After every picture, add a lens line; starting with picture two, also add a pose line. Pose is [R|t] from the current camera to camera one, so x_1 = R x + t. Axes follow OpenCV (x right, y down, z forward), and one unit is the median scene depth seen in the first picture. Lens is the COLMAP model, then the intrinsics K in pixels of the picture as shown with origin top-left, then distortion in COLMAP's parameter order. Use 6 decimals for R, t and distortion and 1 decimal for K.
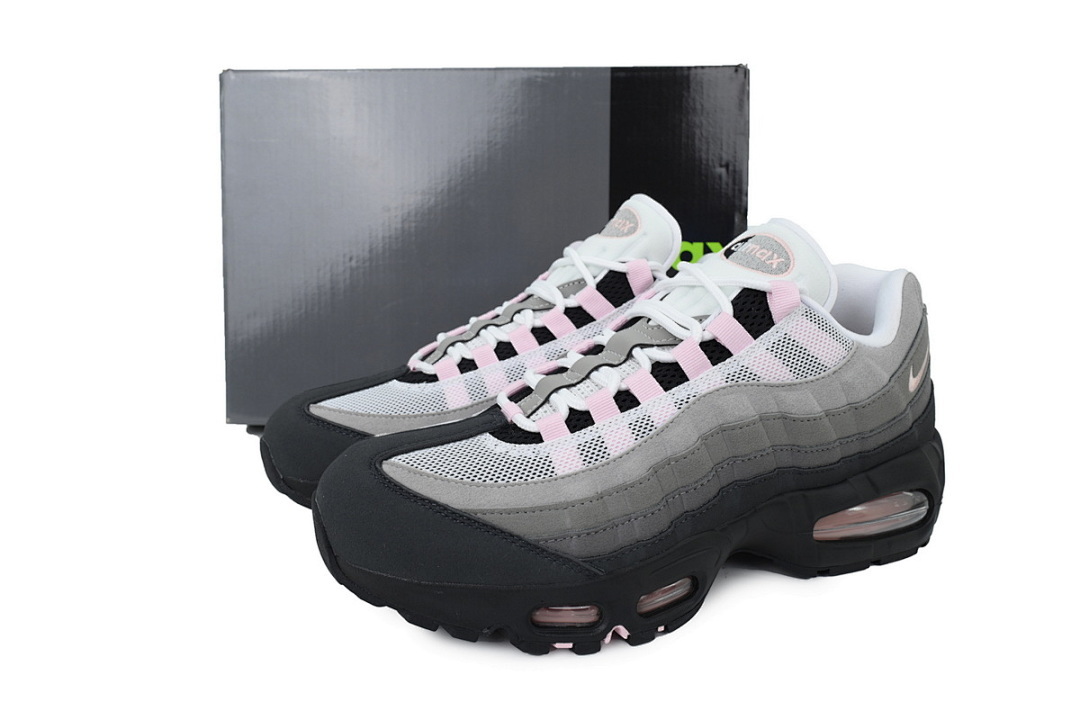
lens RADIAL K [[865.3, 0, 540.0], [0, 865.3, 360.0], [0, 0, 1]] dist [-0.000520, -0.001058]
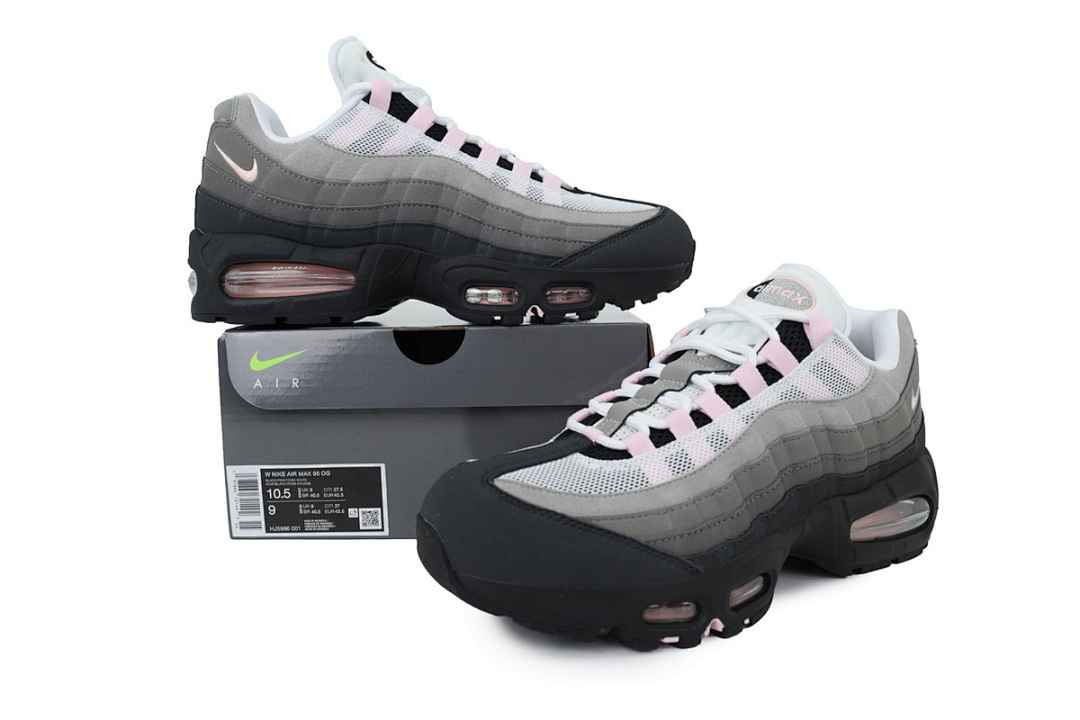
lens RADIAL K [[865.3, 0, 540.0], [0, 865.3, 360.0], [0, 0, 1]] dist [-0.000520, -0.001058]
pose [[0.986487, -0.021189, 0.162466, -0.284118], [0.037340, 0.994582, -0.097013, 0.072530], [-0.159531, 0.101768, 0.981933, -0.077692]]
